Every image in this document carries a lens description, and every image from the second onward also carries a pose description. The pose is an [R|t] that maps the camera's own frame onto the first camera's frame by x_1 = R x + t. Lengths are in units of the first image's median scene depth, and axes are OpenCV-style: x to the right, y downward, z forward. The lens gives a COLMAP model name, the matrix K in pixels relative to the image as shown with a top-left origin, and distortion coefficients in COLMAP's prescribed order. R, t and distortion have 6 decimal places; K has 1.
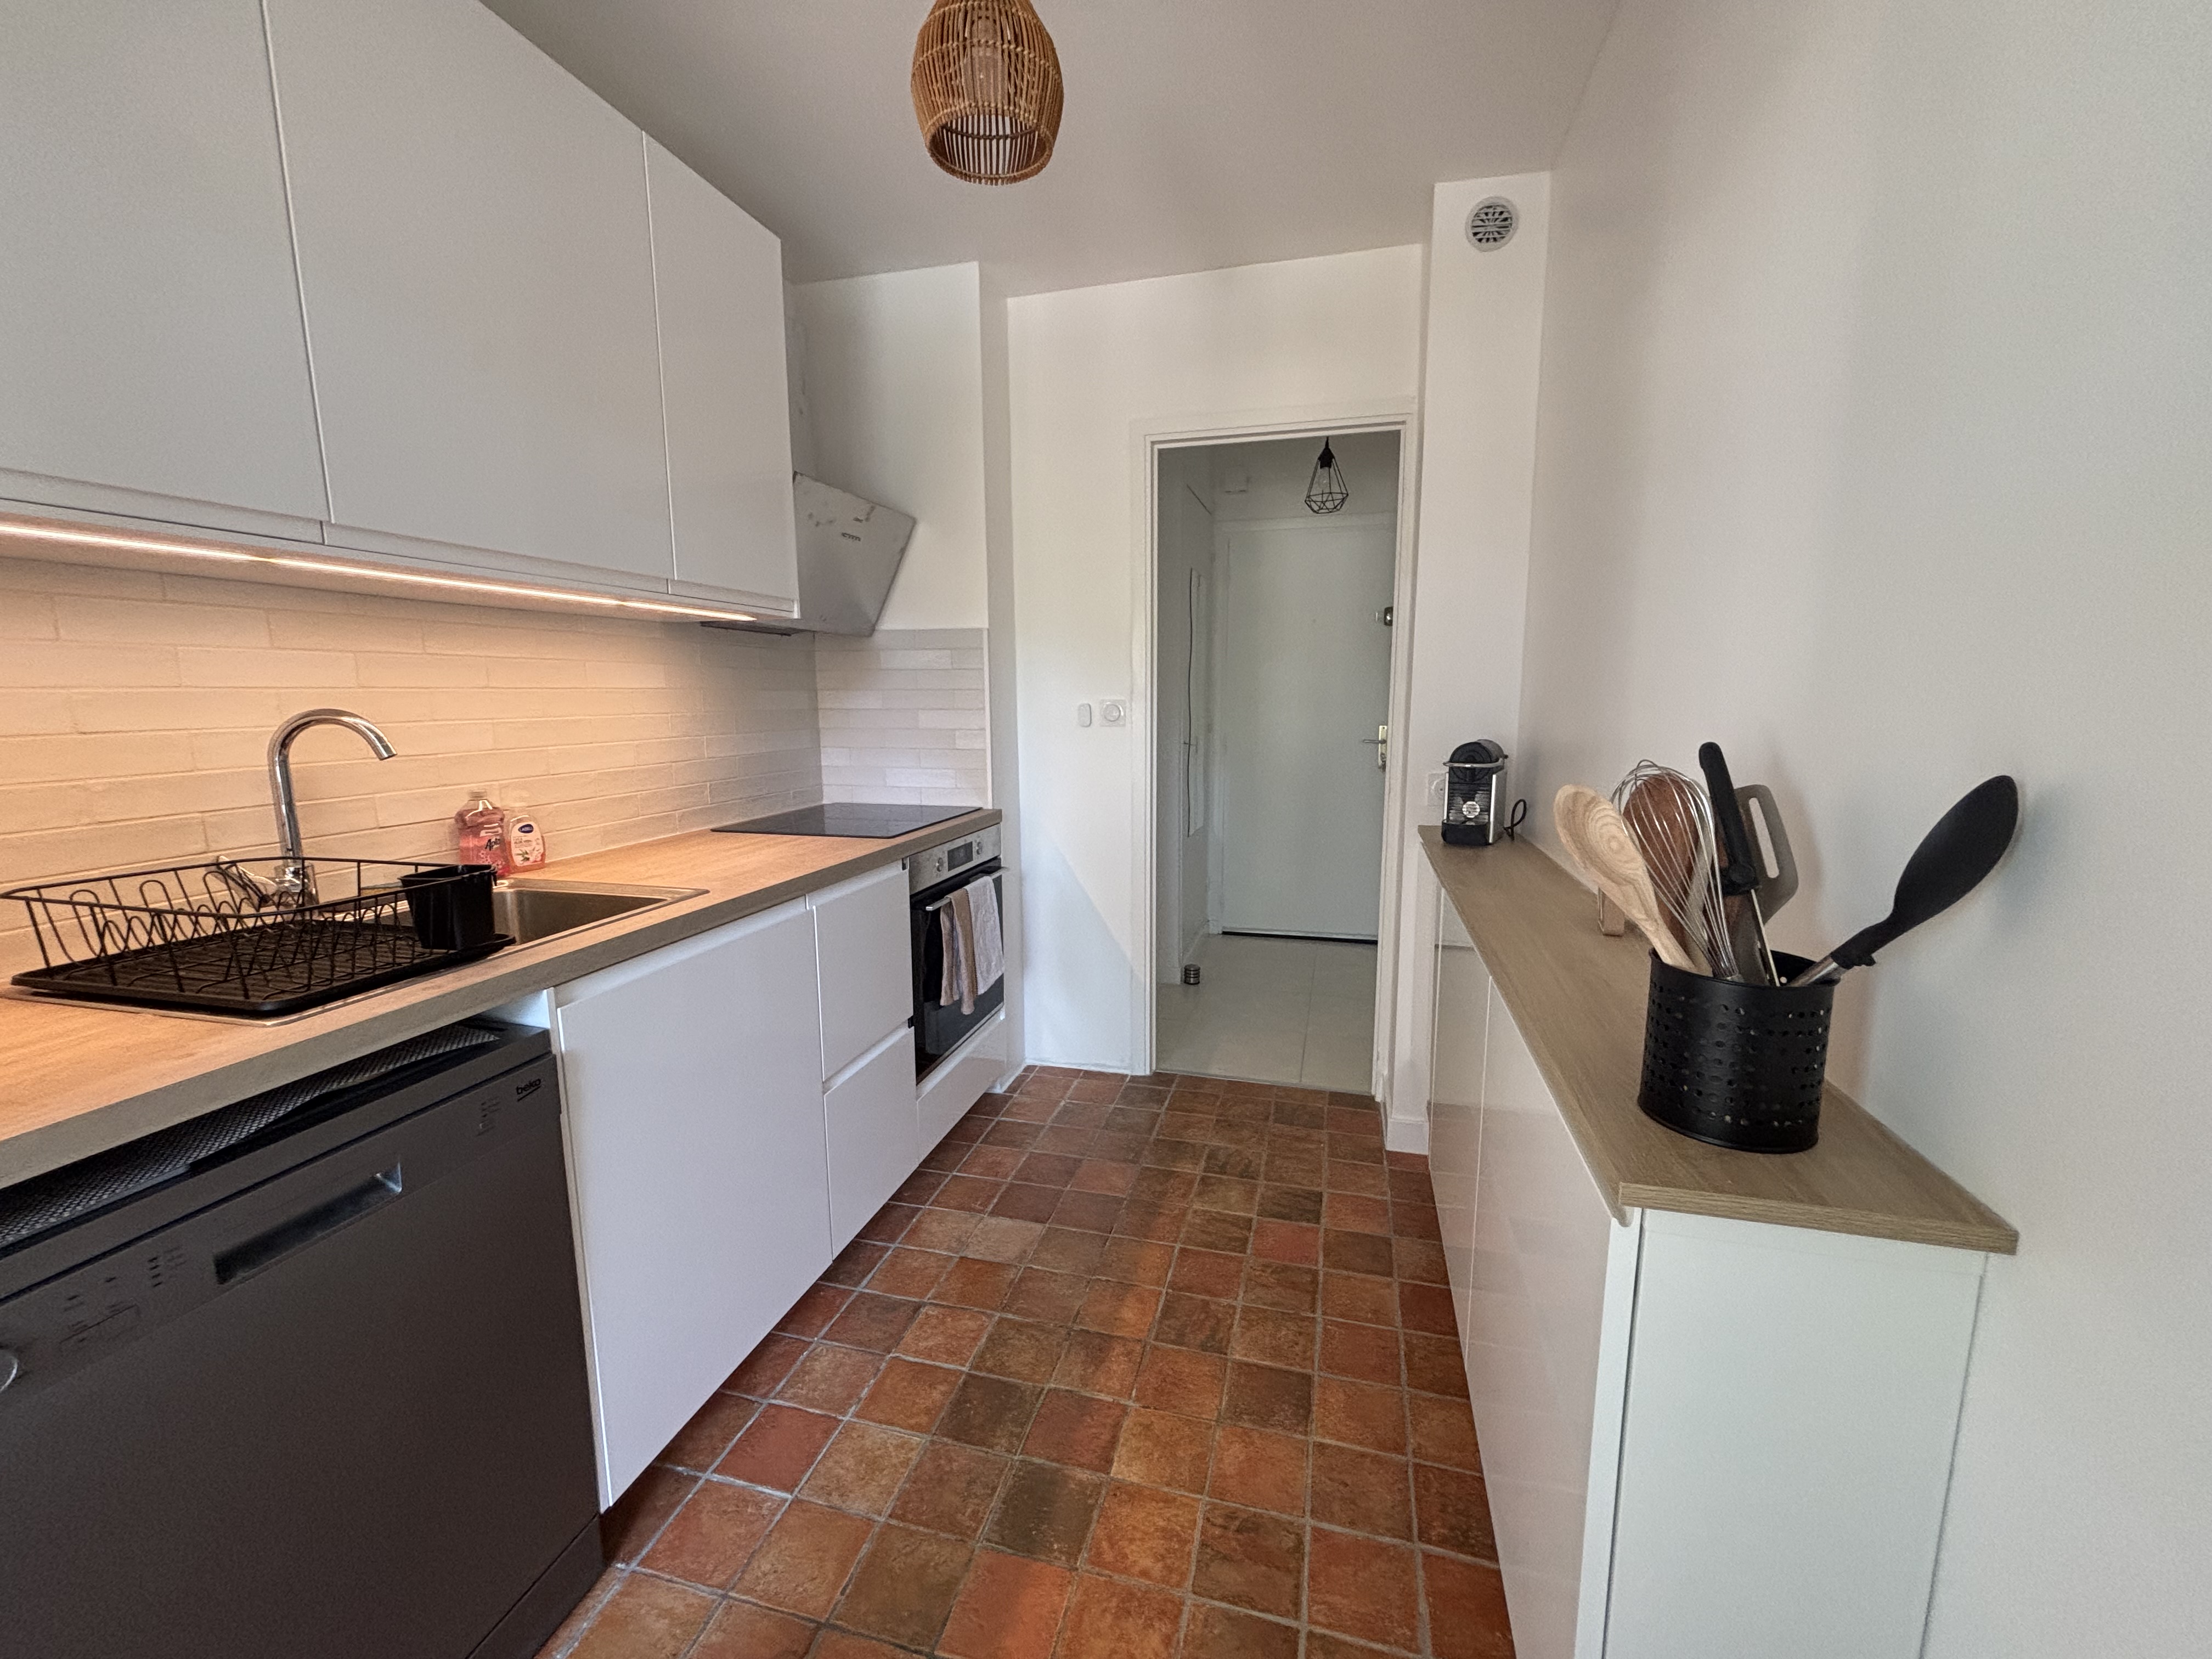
lens RADIAL K [[887.4, 0, 1106.0], [0, 887.4, 829.5], [0, 0, 1]] dist [-0.004878, -0.000205]
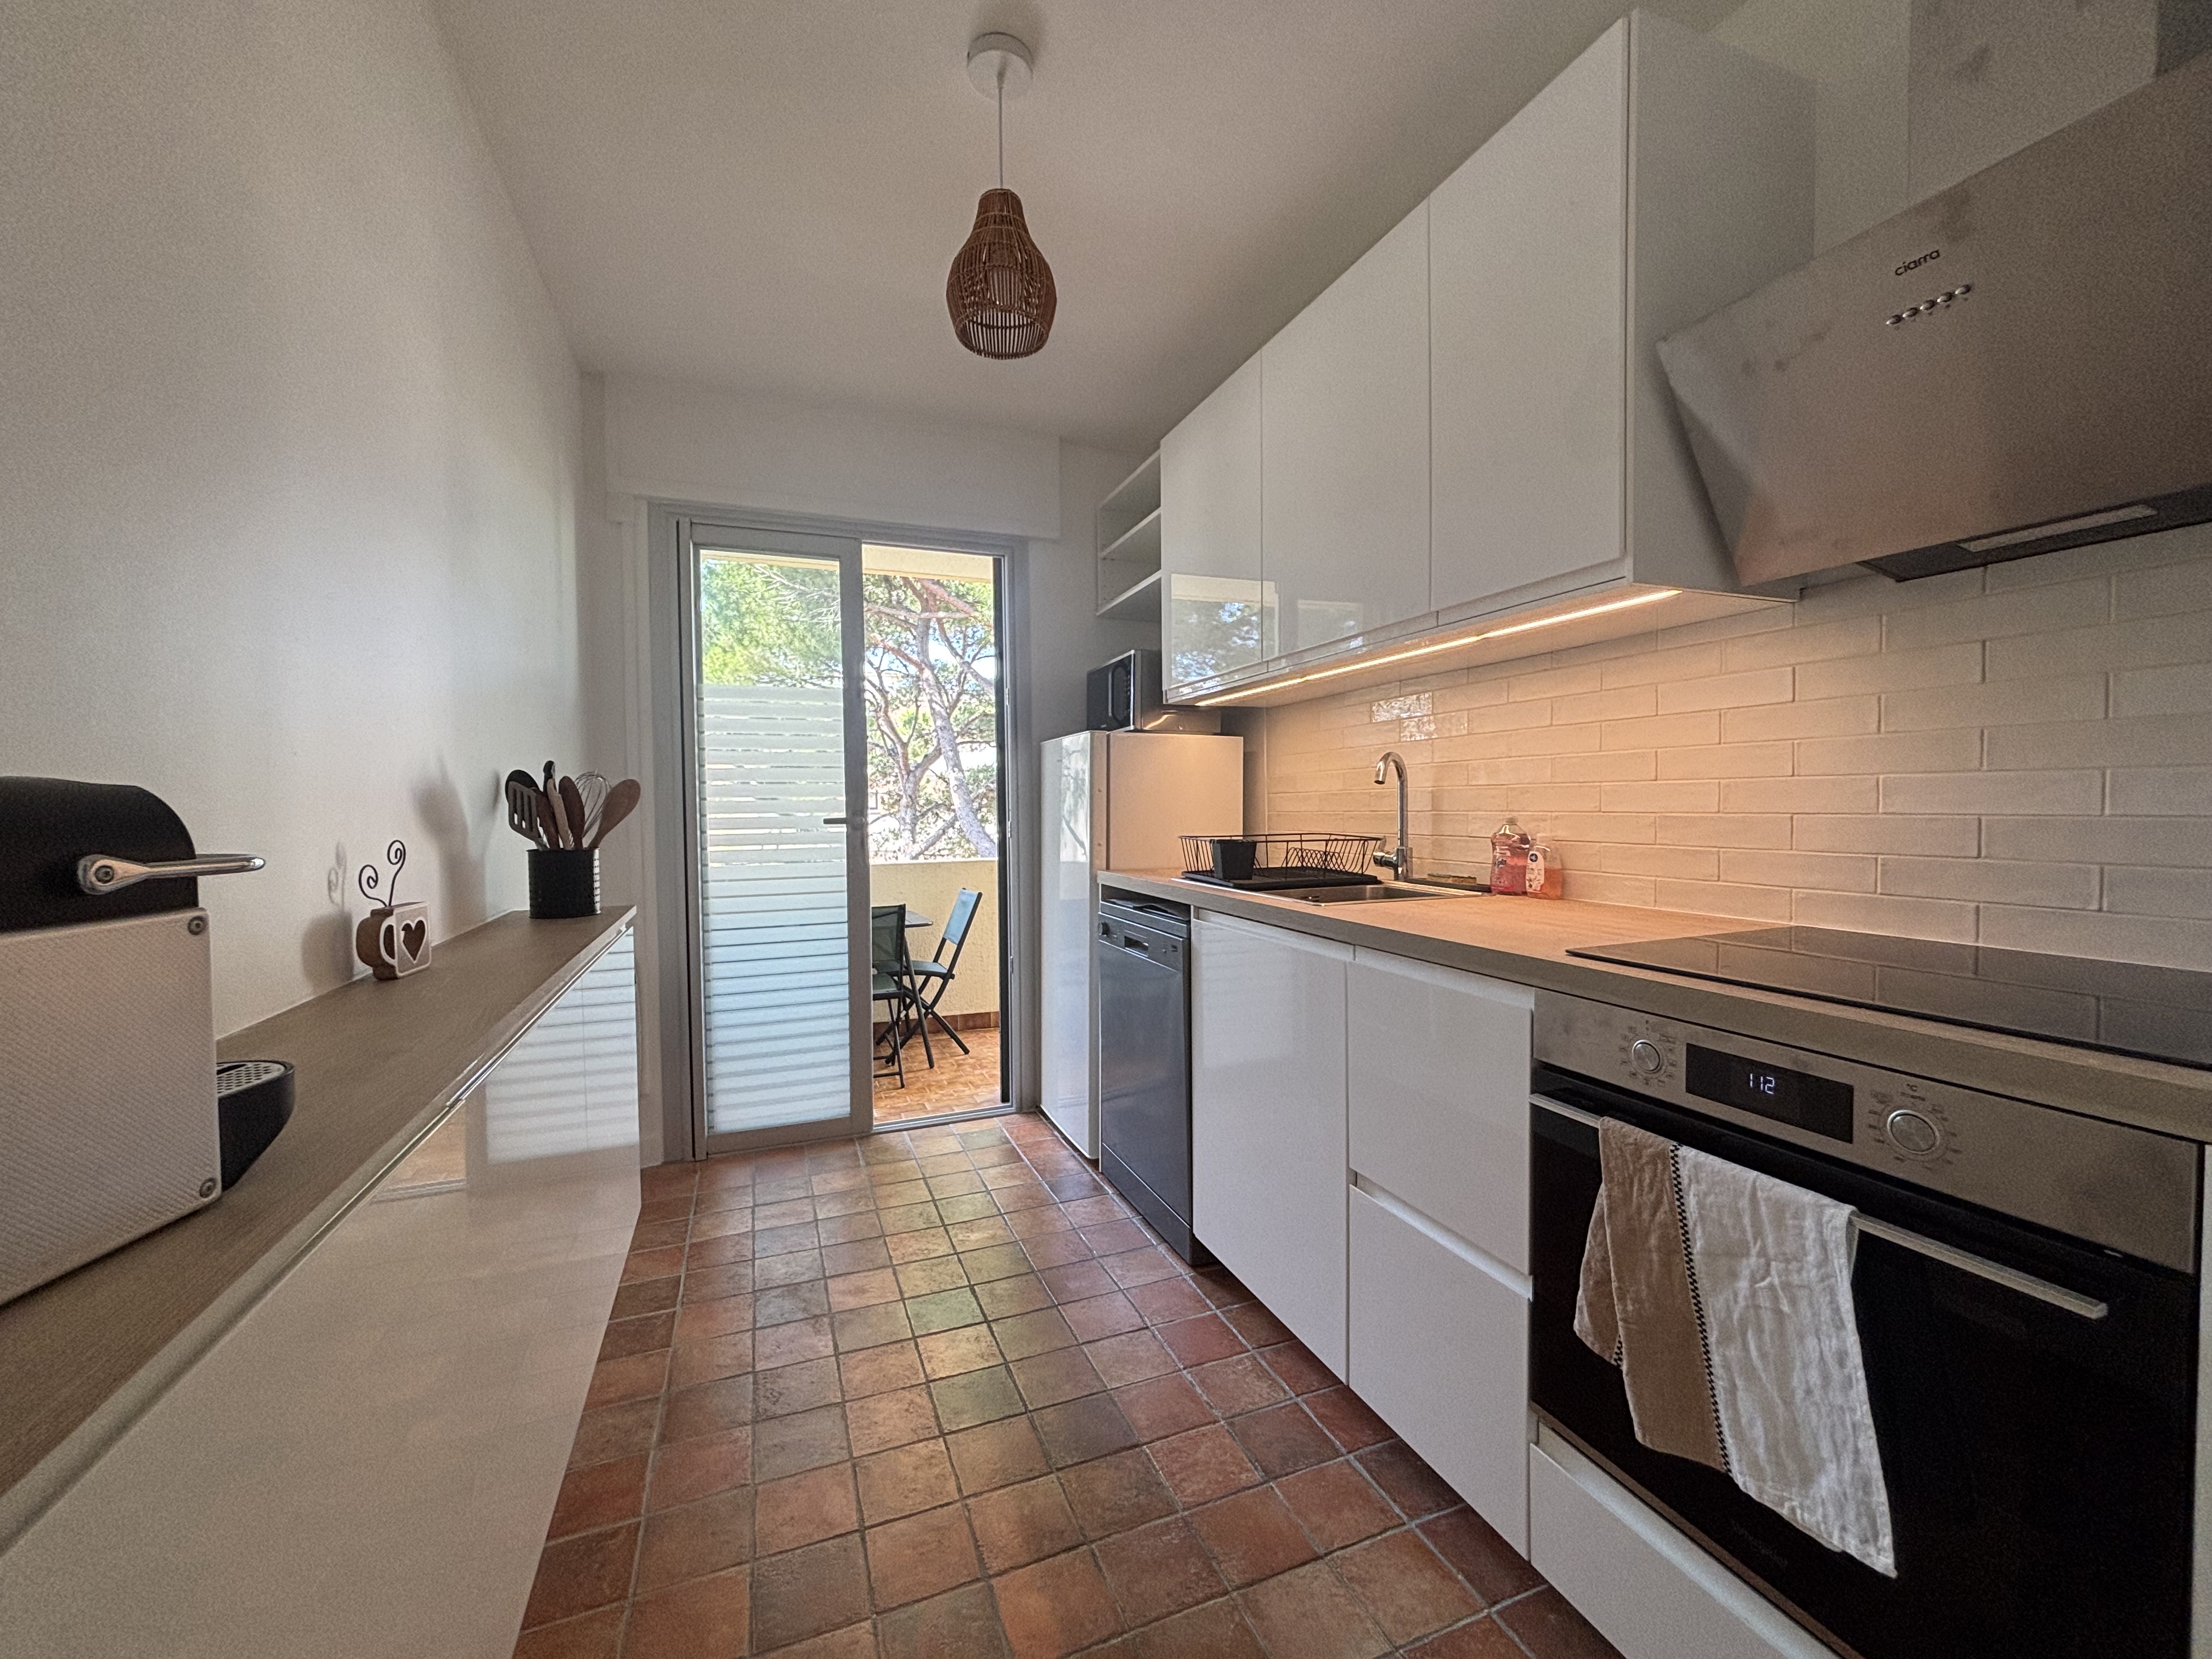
lens RADIAL K [[887.4, 0, 1106.0], [0, 887.4, 829.5], [0, 0, 1]] dist [-0.004878, -0.000205]
pose [[-0.802710, 0.032195, -0.595500, 0.391327], [-0.075148, 0.985122, 0.154555, -0.161314], [0.591616, 0.168813, -0.788348, 1.544468]]
